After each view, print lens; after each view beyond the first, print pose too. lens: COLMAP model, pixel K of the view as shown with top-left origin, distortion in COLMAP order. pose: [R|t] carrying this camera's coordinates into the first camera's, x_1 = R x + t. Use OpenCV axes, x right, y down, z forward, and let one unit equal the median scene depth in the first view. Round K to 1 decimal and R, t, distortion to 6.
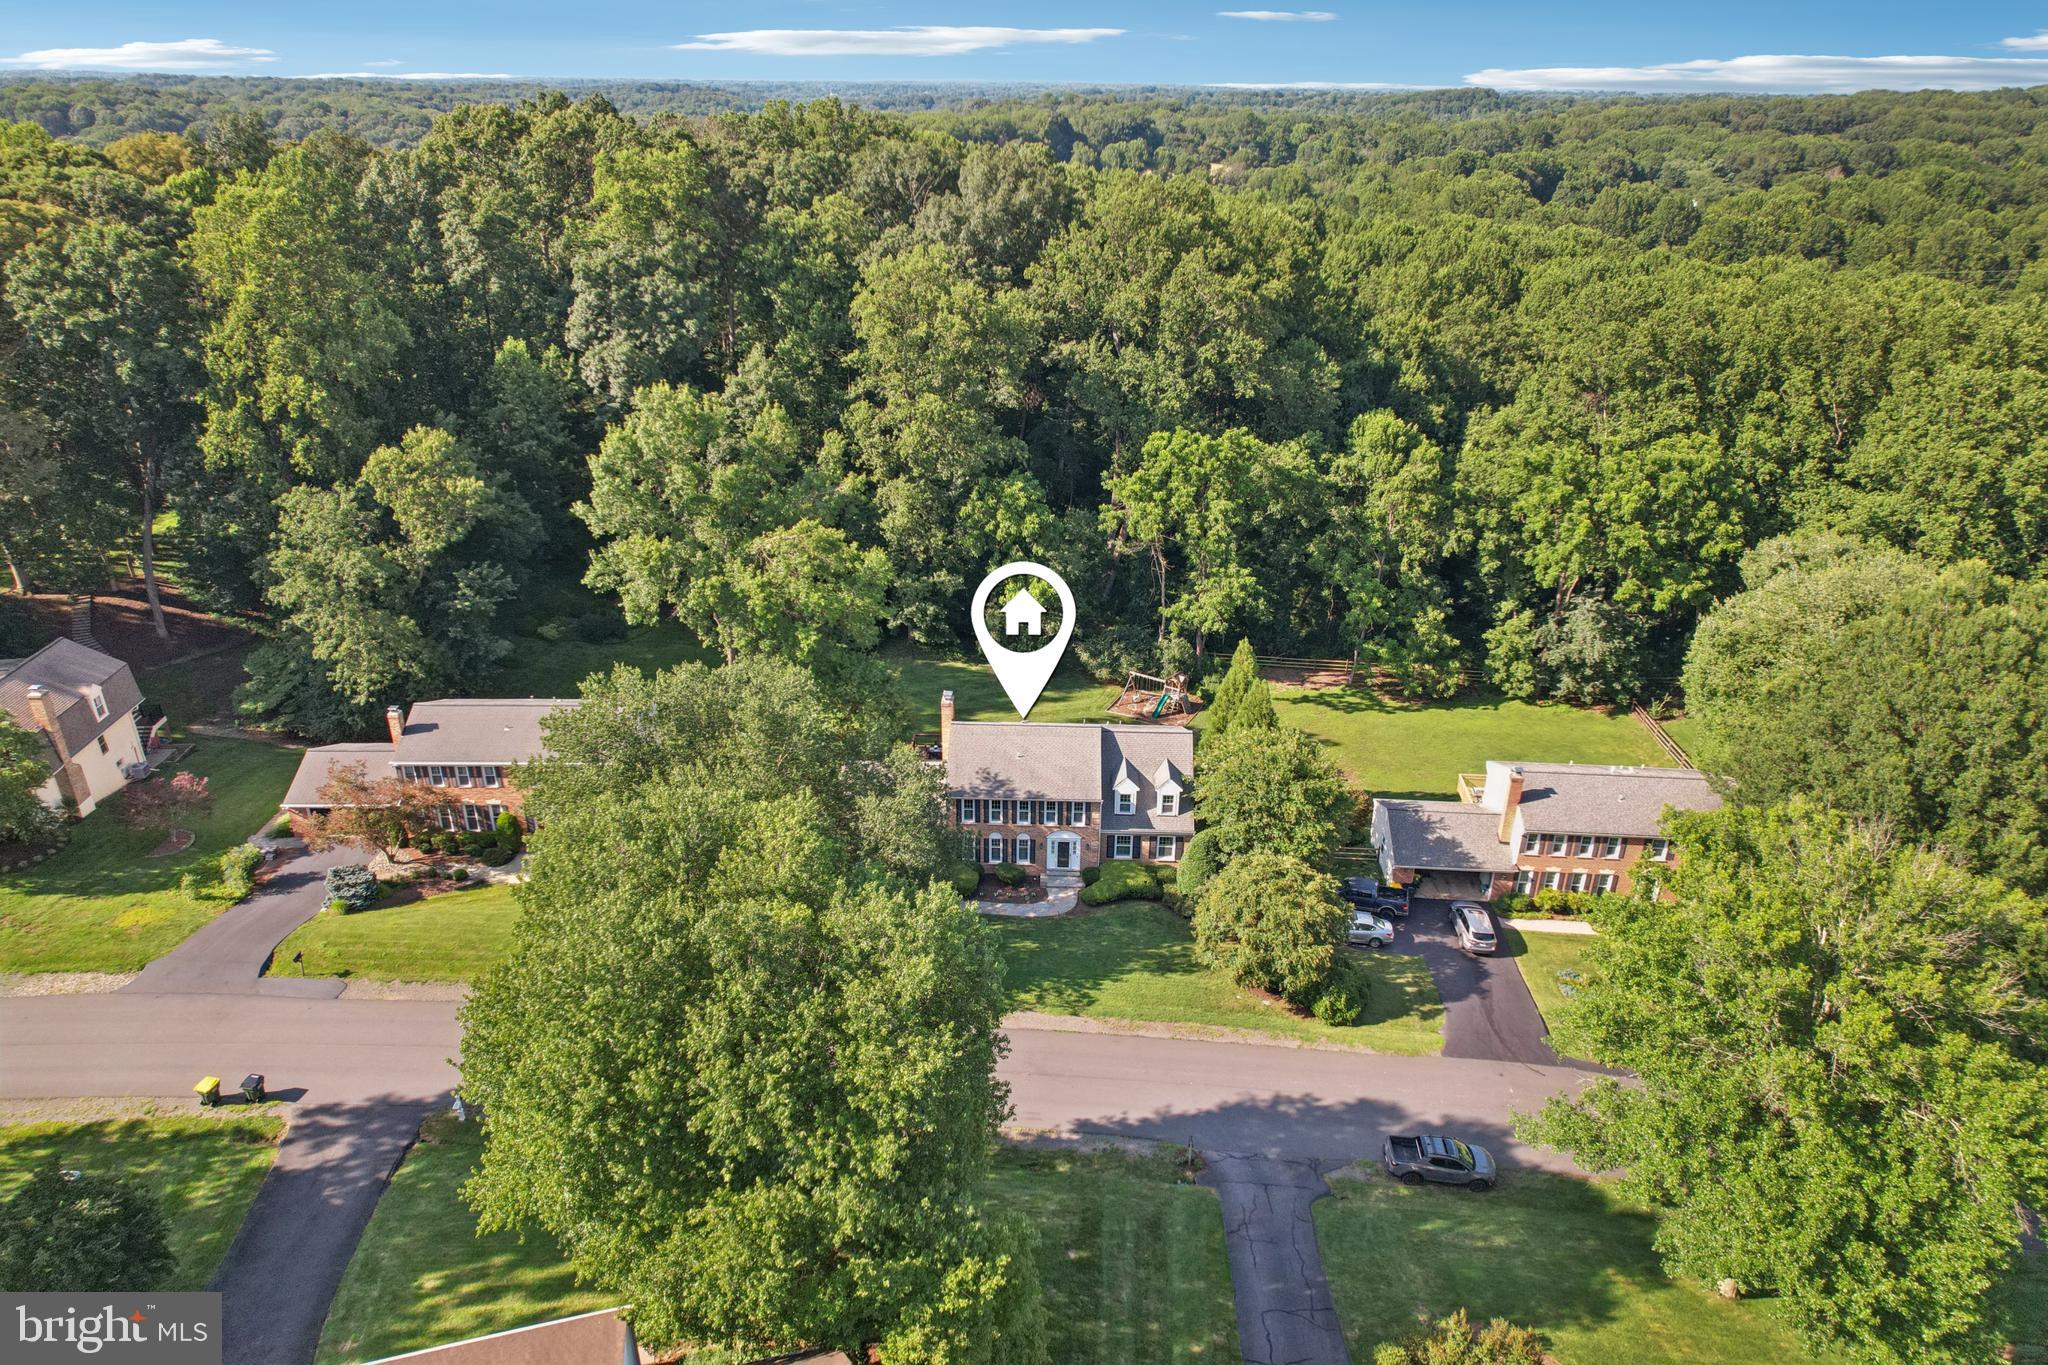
lens RADIAL K [[1304.3, 0, 1024.0], [0, 1304.3, 682.5], [0, 0, 1]] dist [-0.066103, 0.065282]
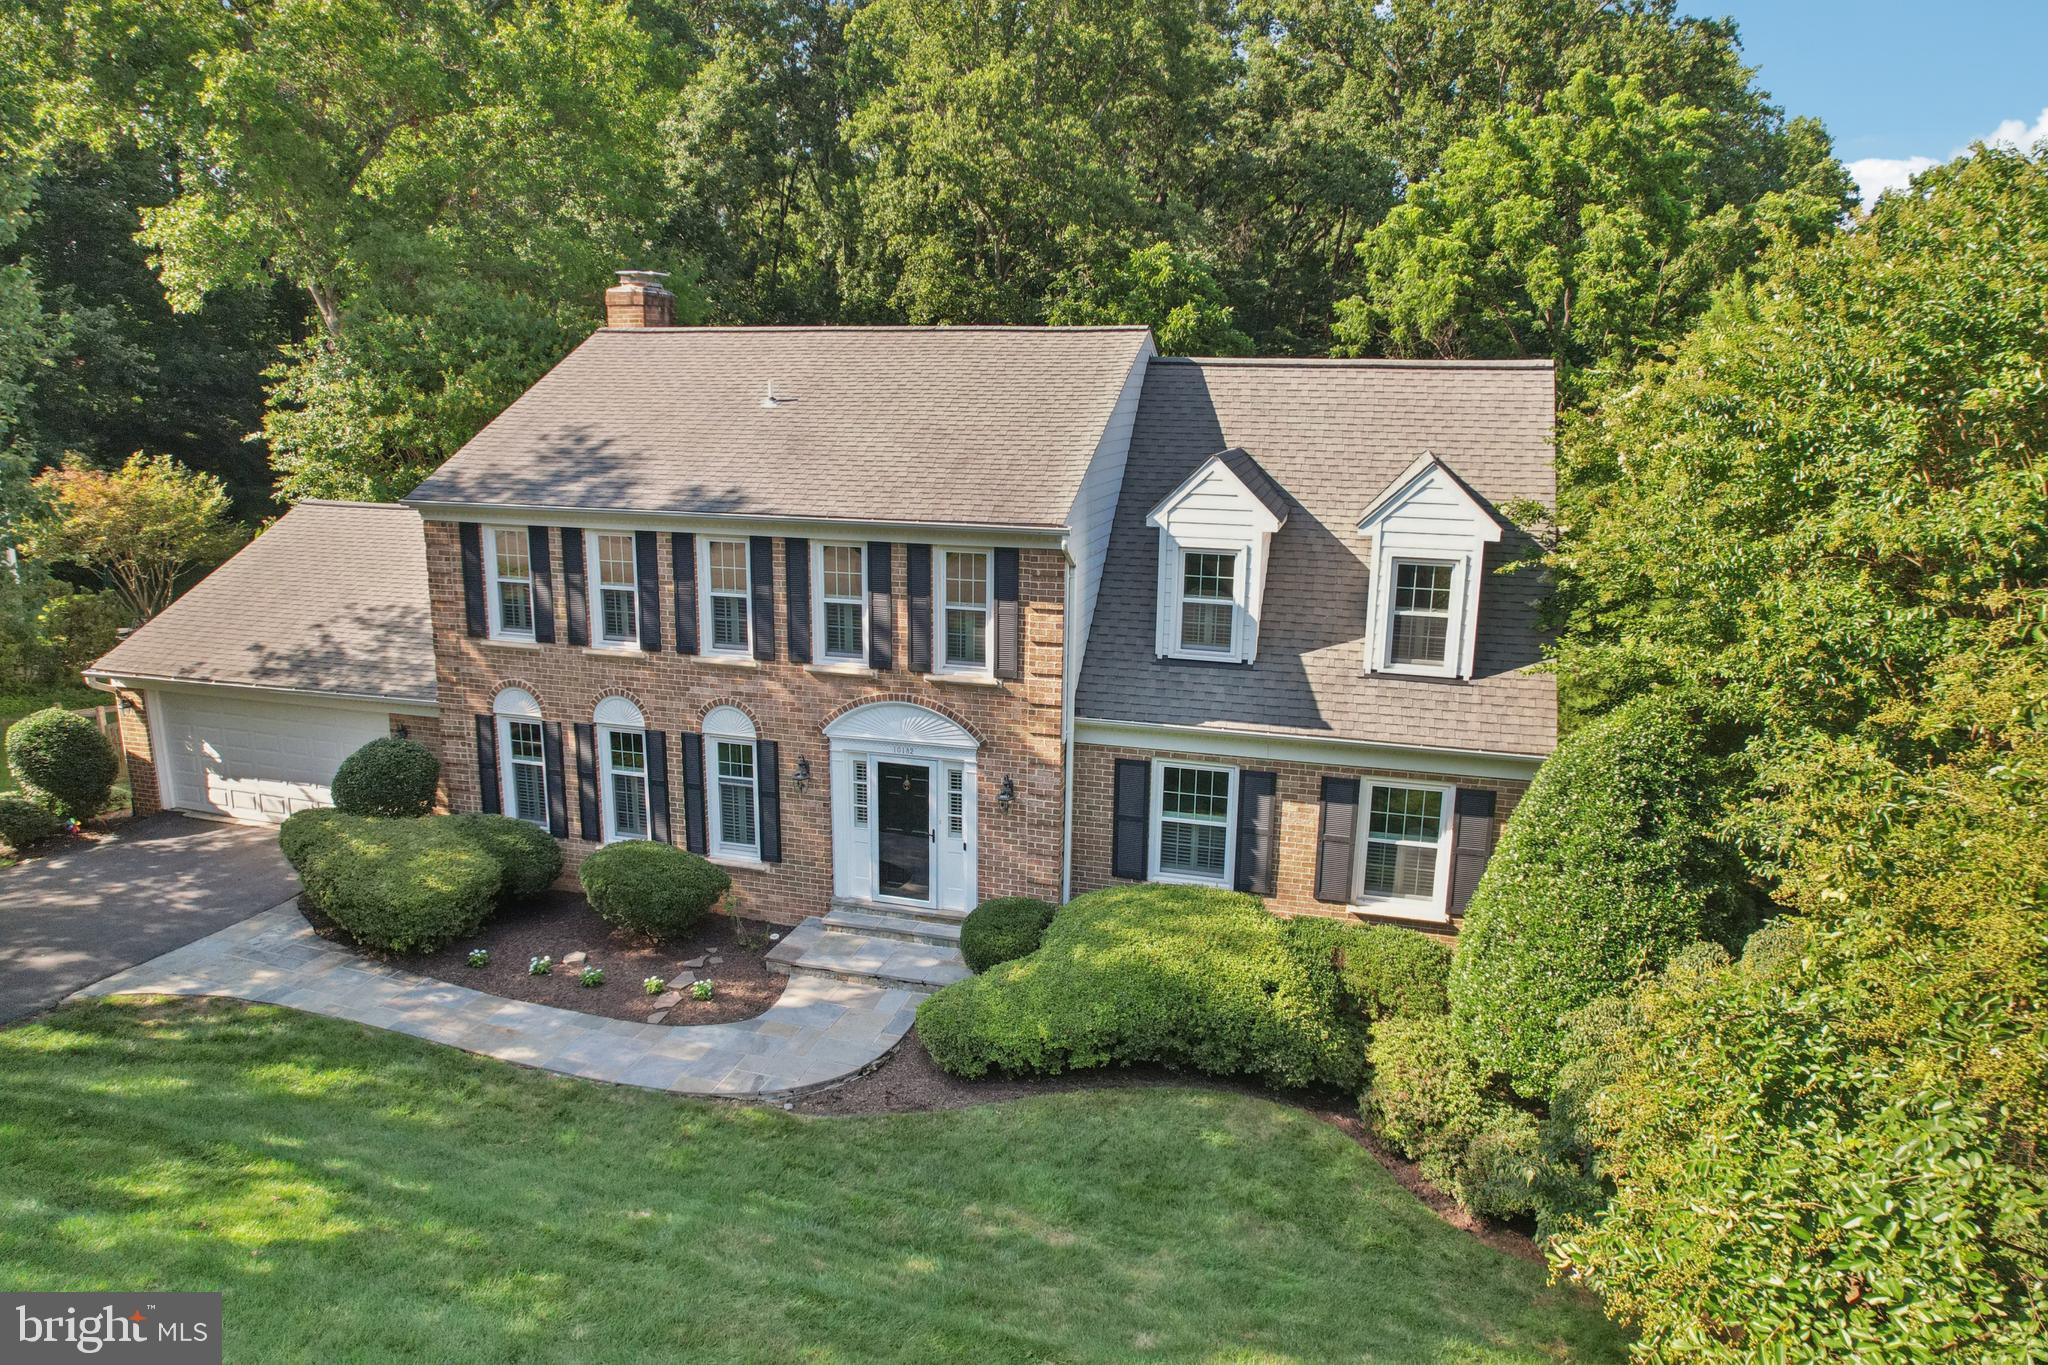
lens RADIAL K [[1304.3, 0, 1024.0], [0, 1304.3, 682.5], [0, 0, 1]] dist [-0.066103, 0.065282]
pose [[0.969392, 0.058136, -0.238534, 0.097361], [-0.107097, 0.974383, -0.197758, 0.145955], [0.220927, 0.217251, 0.950786, 0.782922]]
